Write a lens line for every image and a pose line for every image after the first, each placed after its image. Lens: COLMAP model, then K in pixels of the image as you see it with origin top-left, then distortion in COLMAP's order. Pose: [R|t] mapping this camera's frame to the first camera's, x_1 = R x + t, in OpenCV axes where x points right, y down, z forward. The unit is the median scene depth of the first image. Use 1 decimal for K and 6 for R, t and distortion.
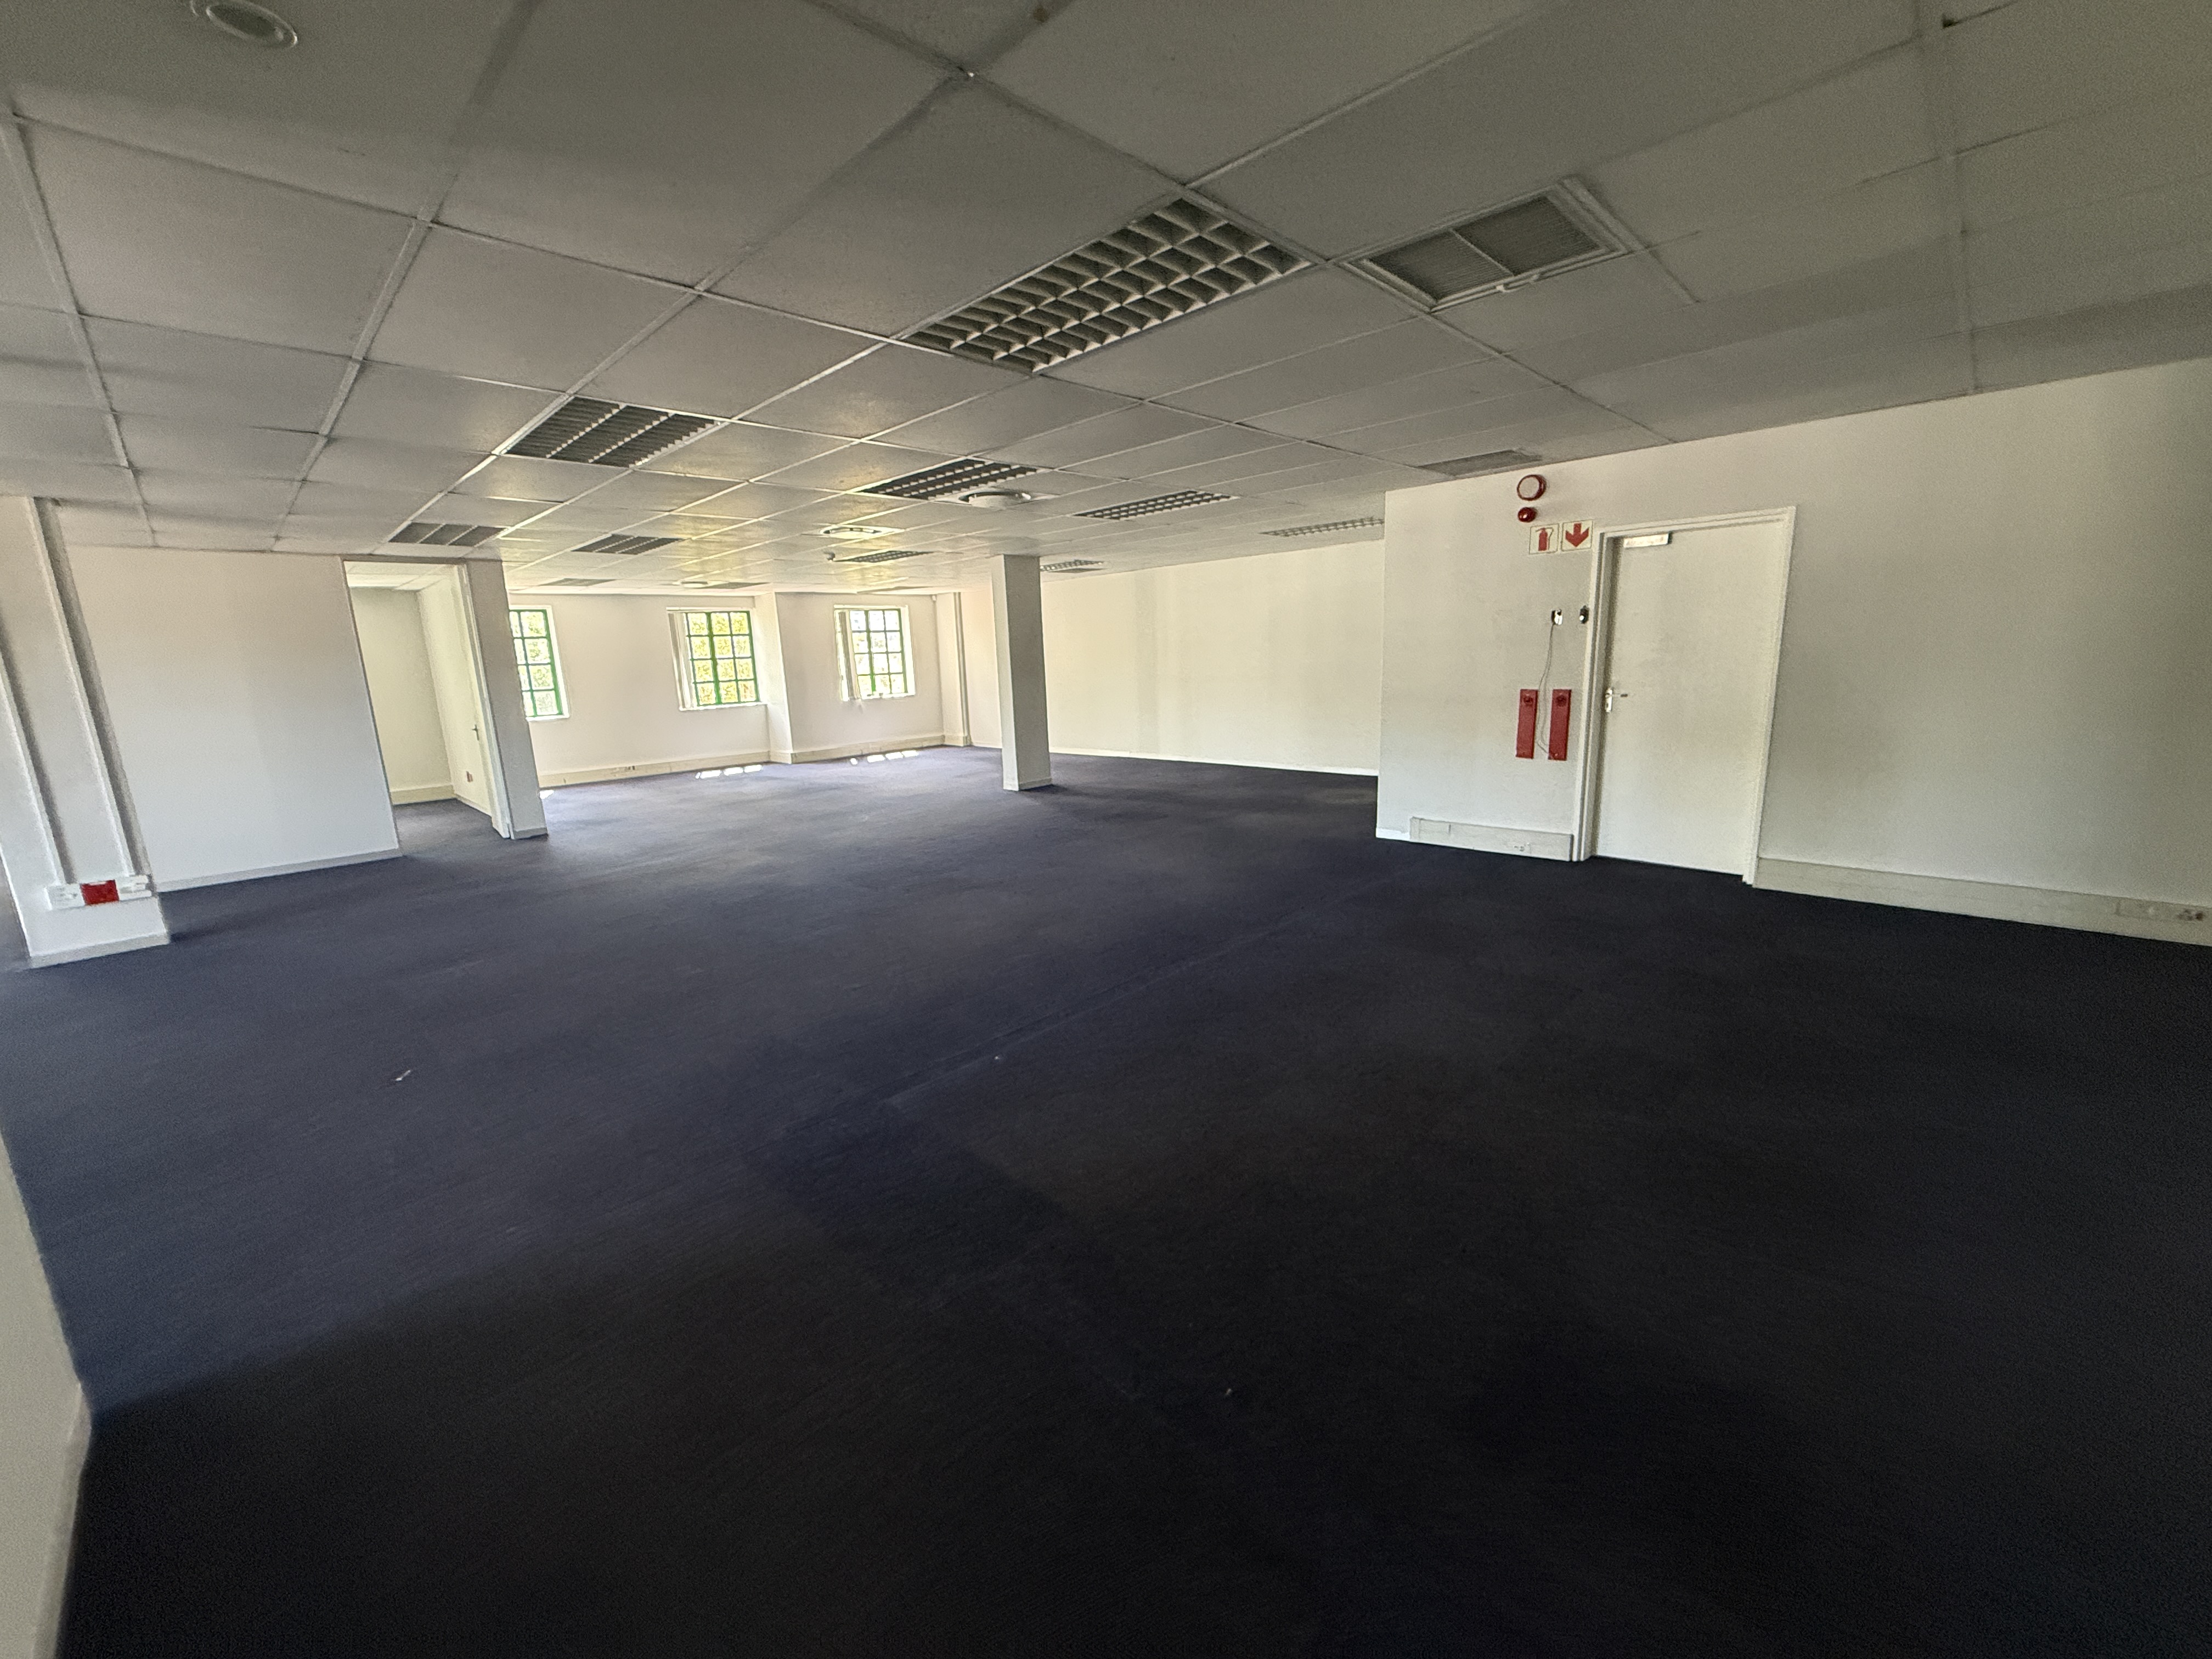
lens RADIAL K [[884.8, 0, 1095.7], [0, 884.8, 834.1], [0, 0, 1]] dist [0.001421, -0.000347]
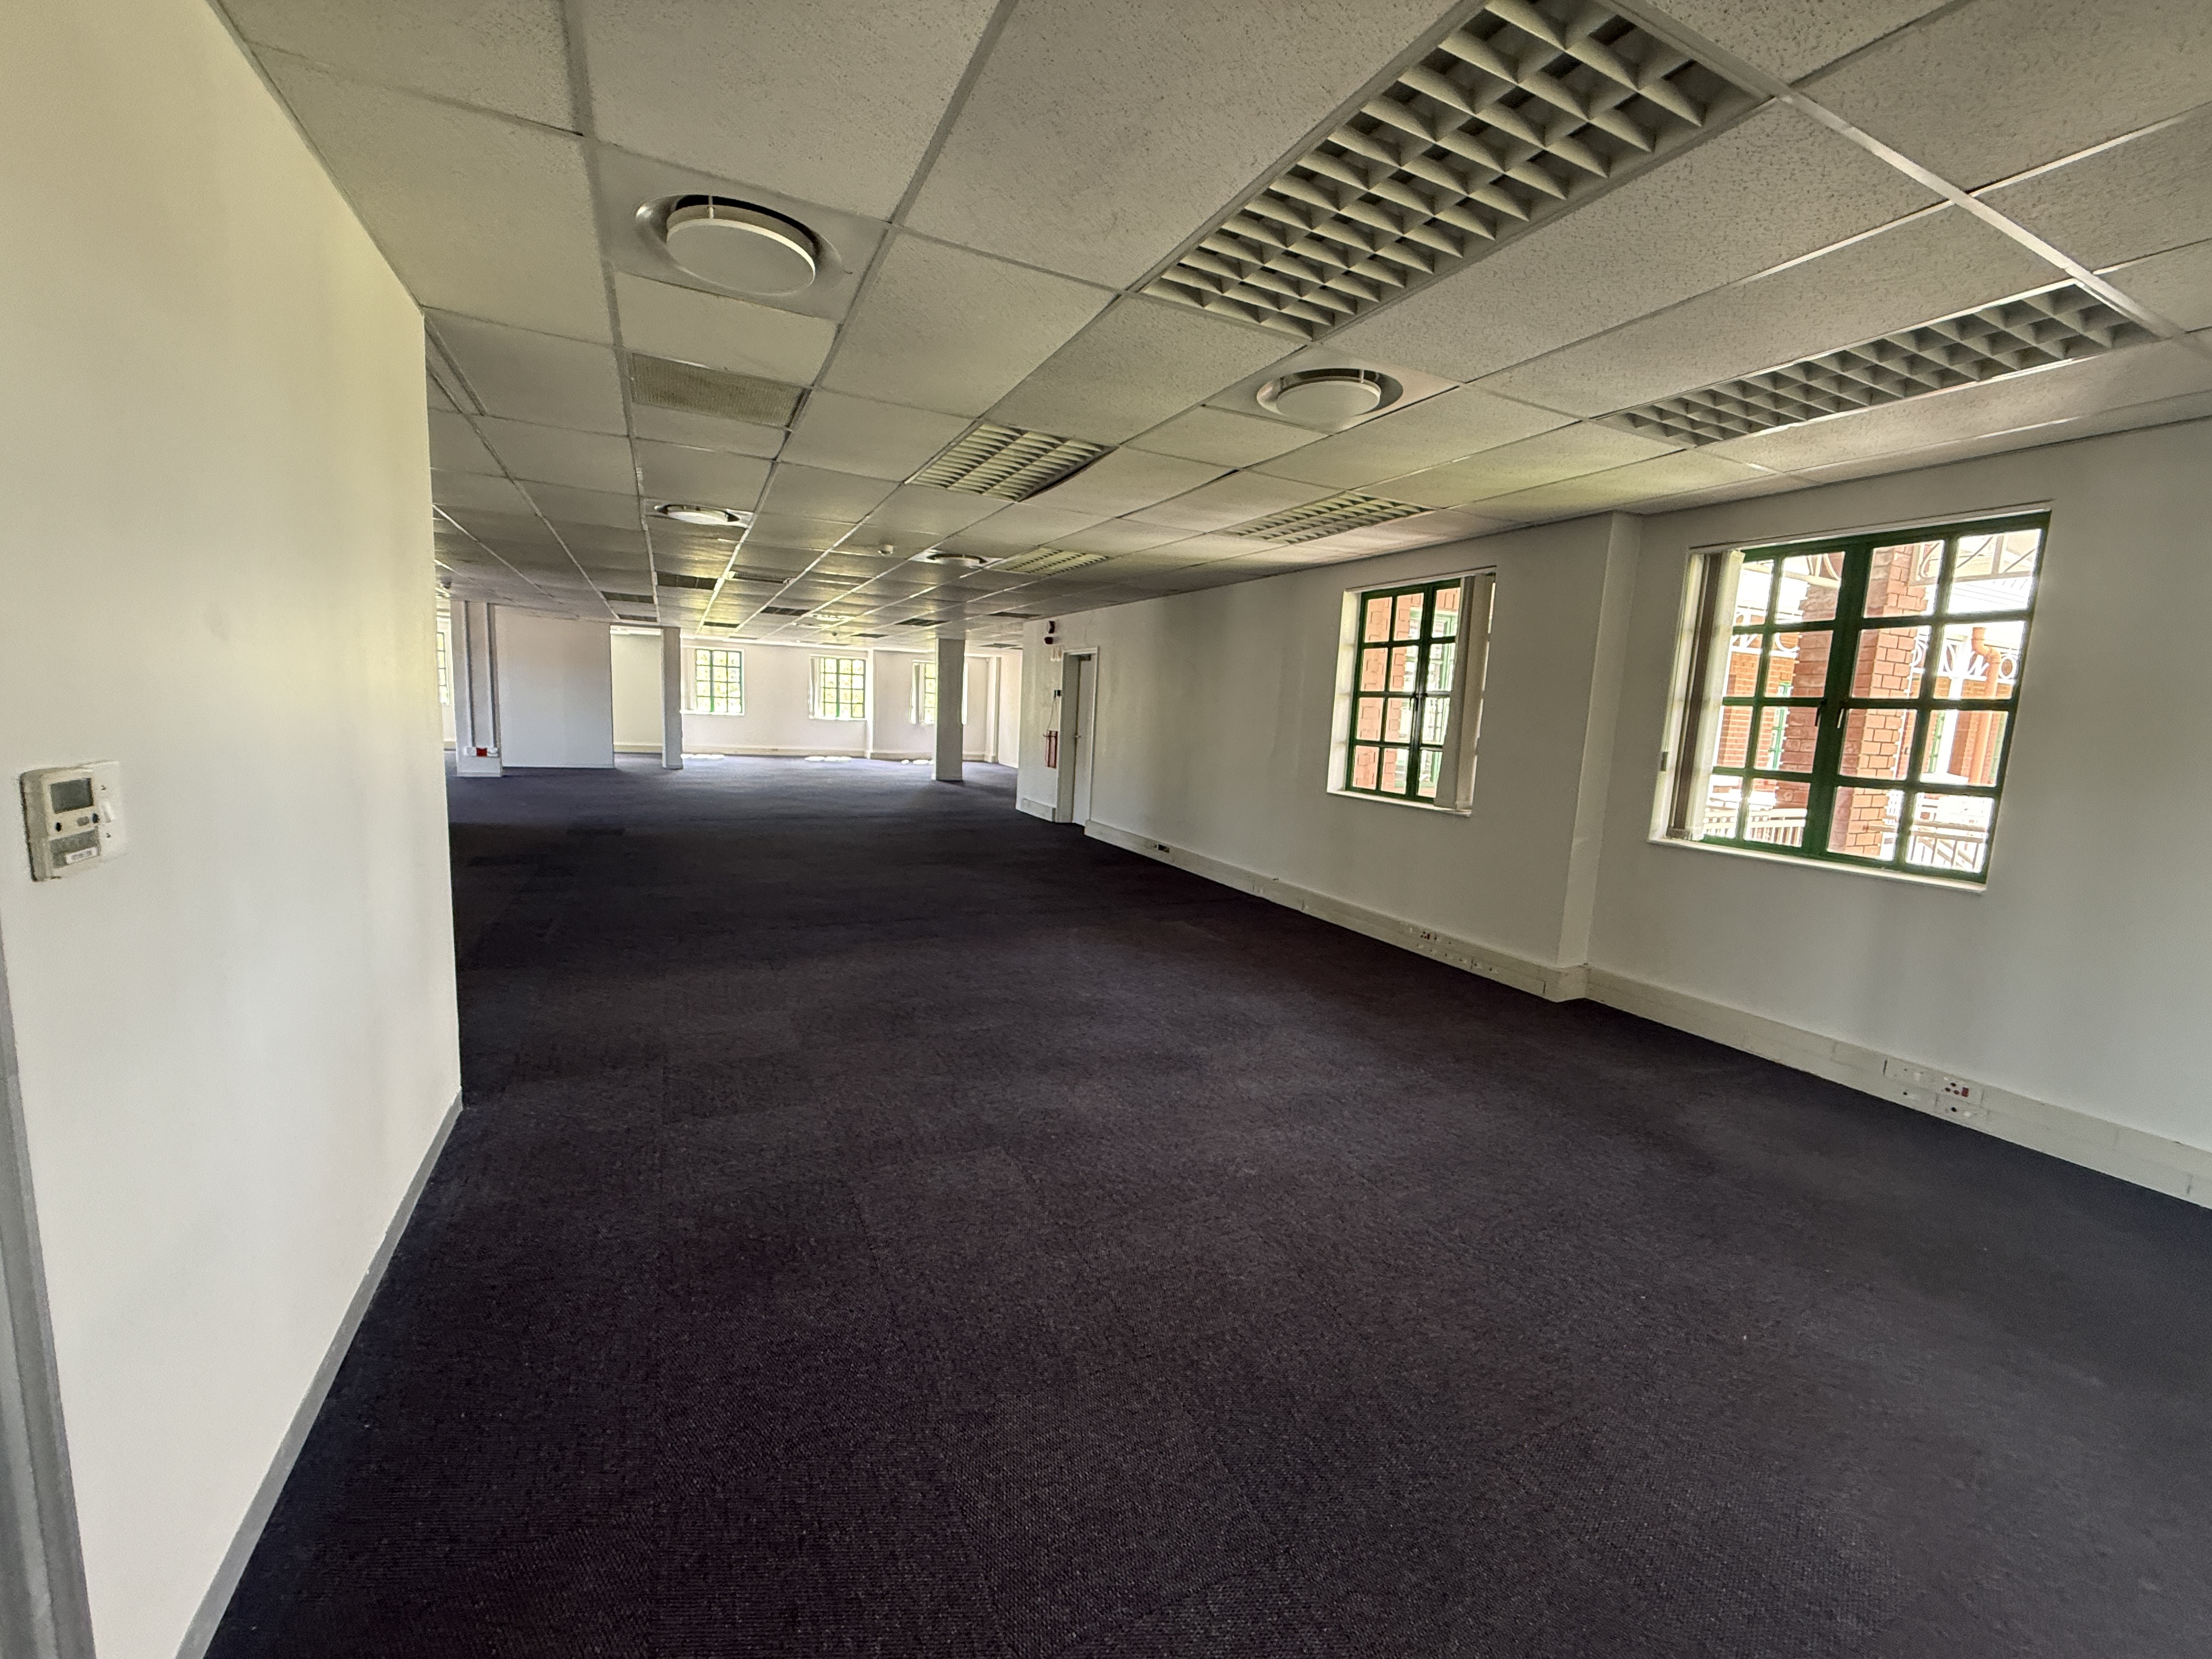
lens RADIAL K [[884.8, 0, 1098.8], [0, 884.8, 834.7], [0, 0, 1]] dist [0.001421, -0.000347]
pose [[0.937704, 0.130840, -0.321858, 0.986719], [-0.151125, 0.987755, -0.038753, 0.092209], [0.312846, 0.084979, 0.945995, -0.592967]]
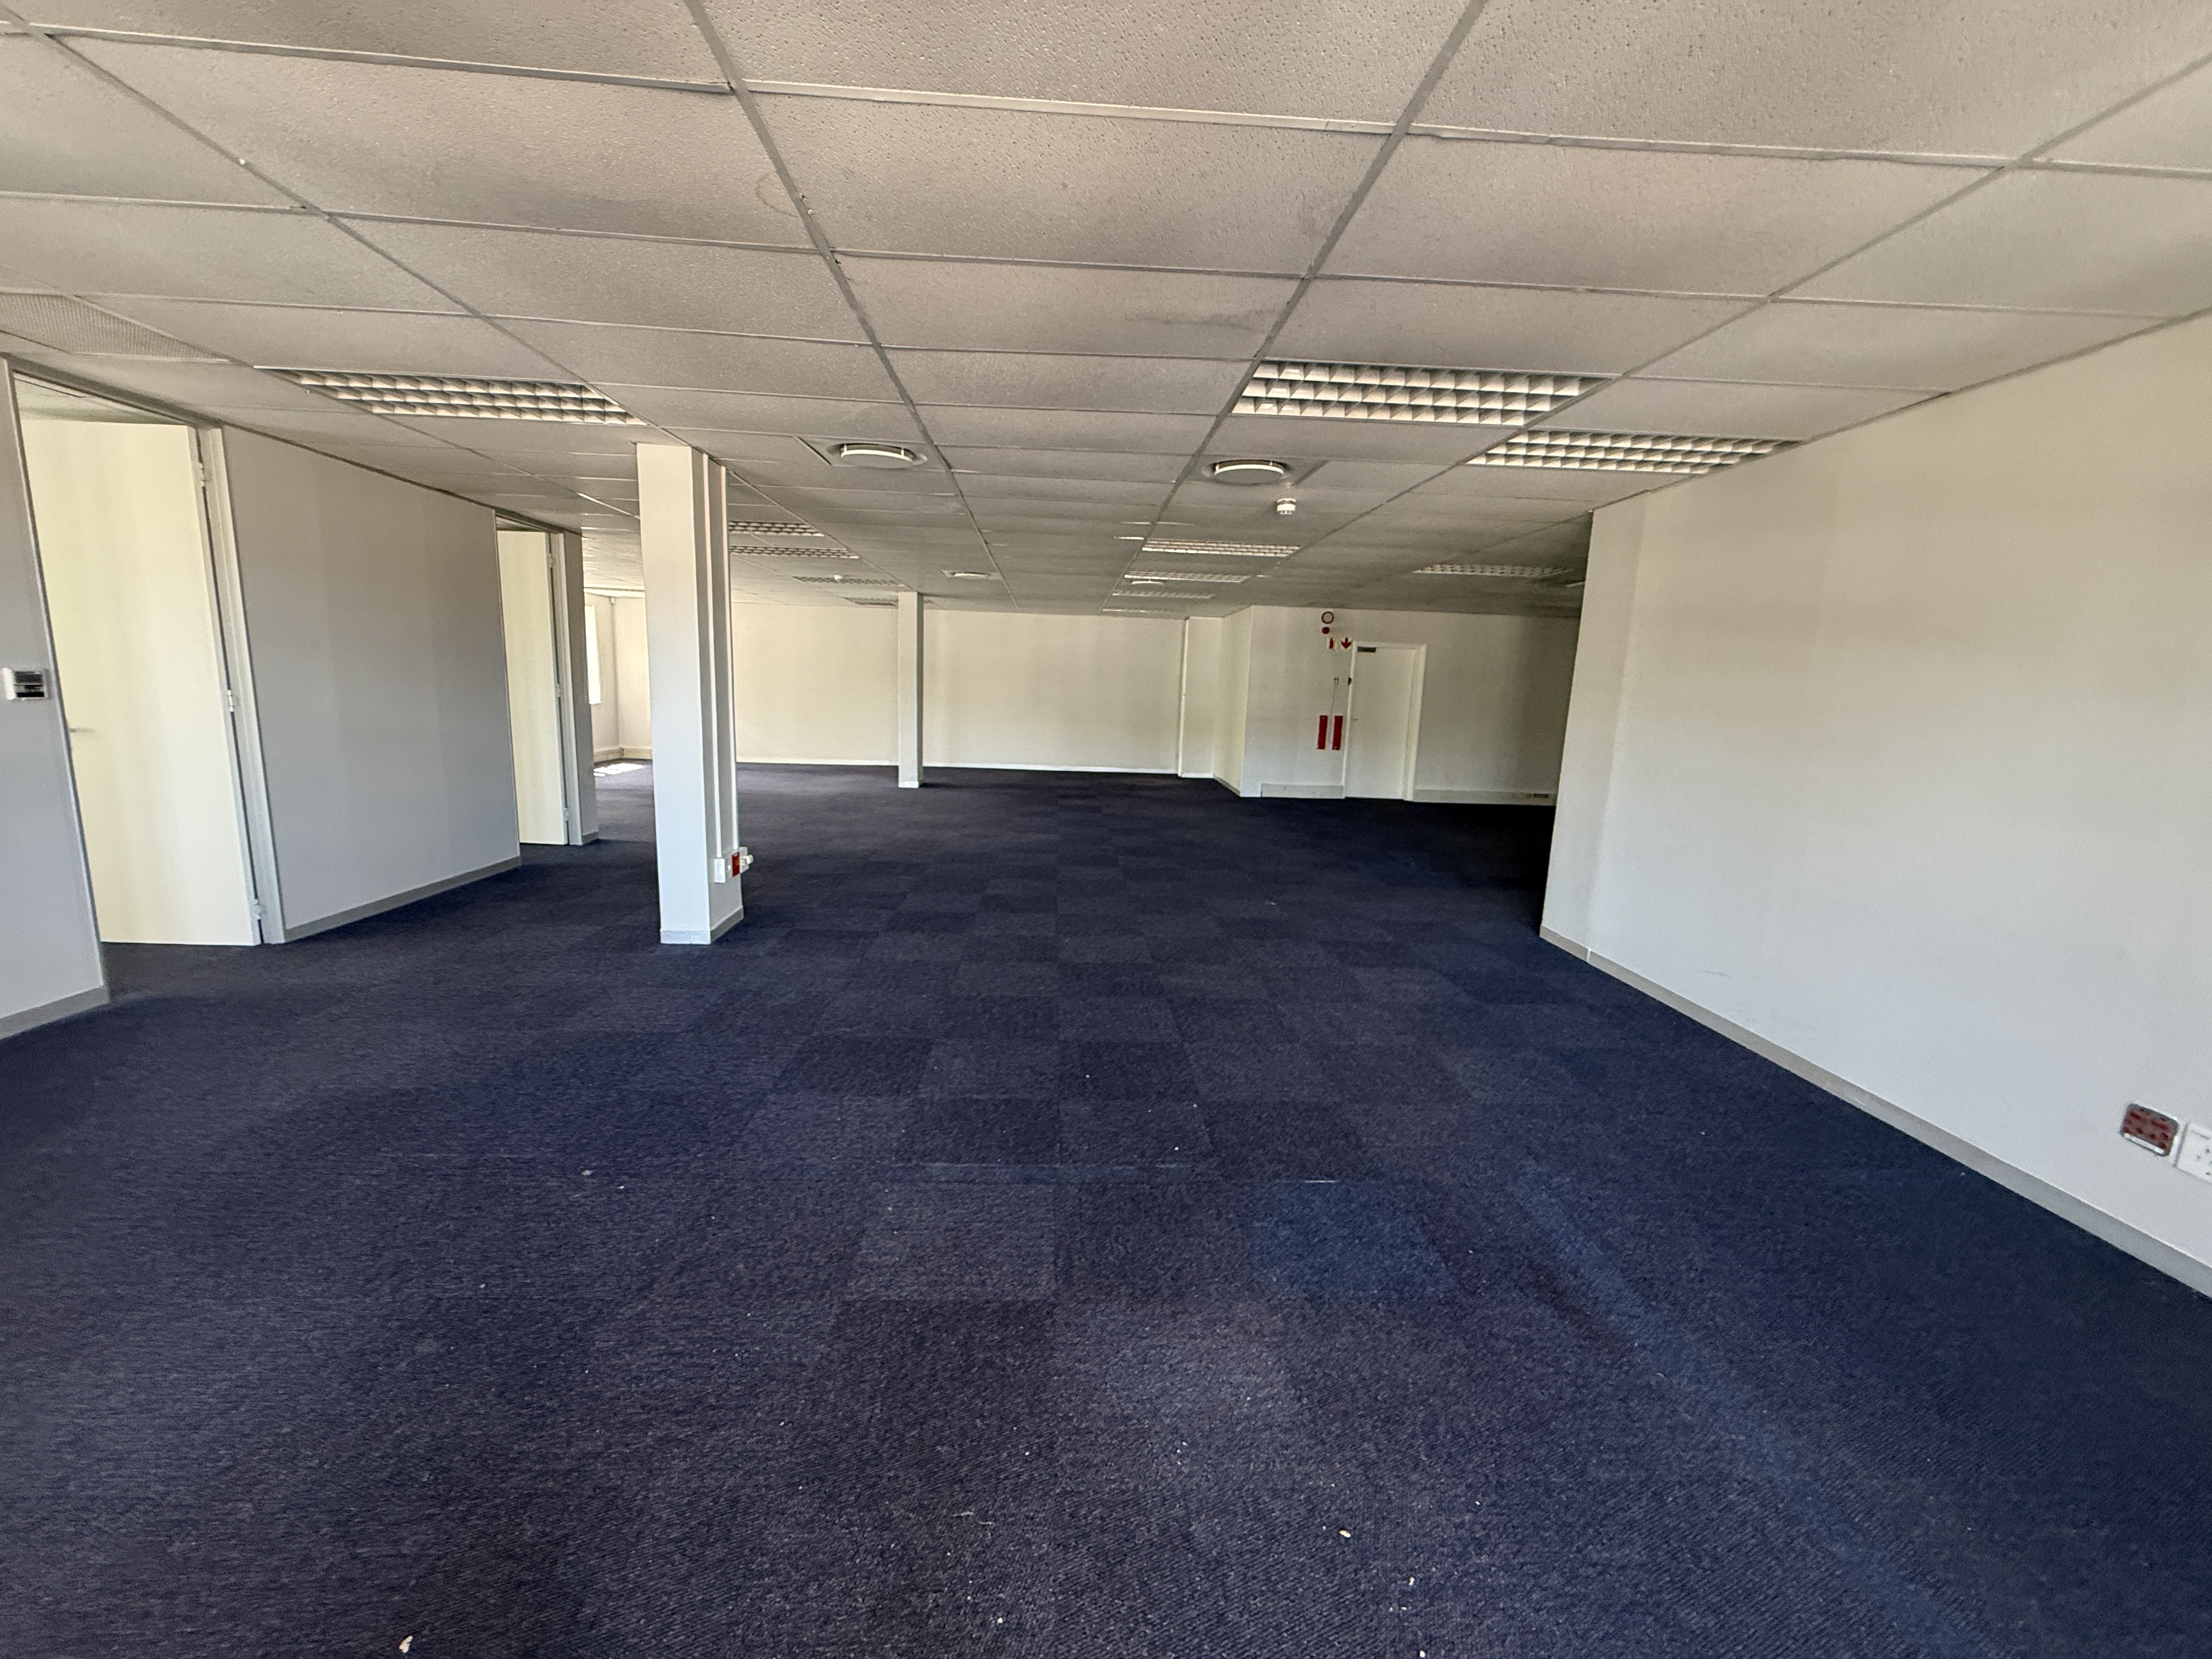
lens RADIAL K [[884.8, 0, 1101.7], [0, 884.8, 828.7], [0, 0, 1]] dist [0.001421, -0.000347]
pose [[0.675739, -0.058188, 0.734840, -1.087949], [0.089849, 0.995948, -0.003758, 0.045761], [-0.731644, 0.068564, 0.678230, 0.015721]]
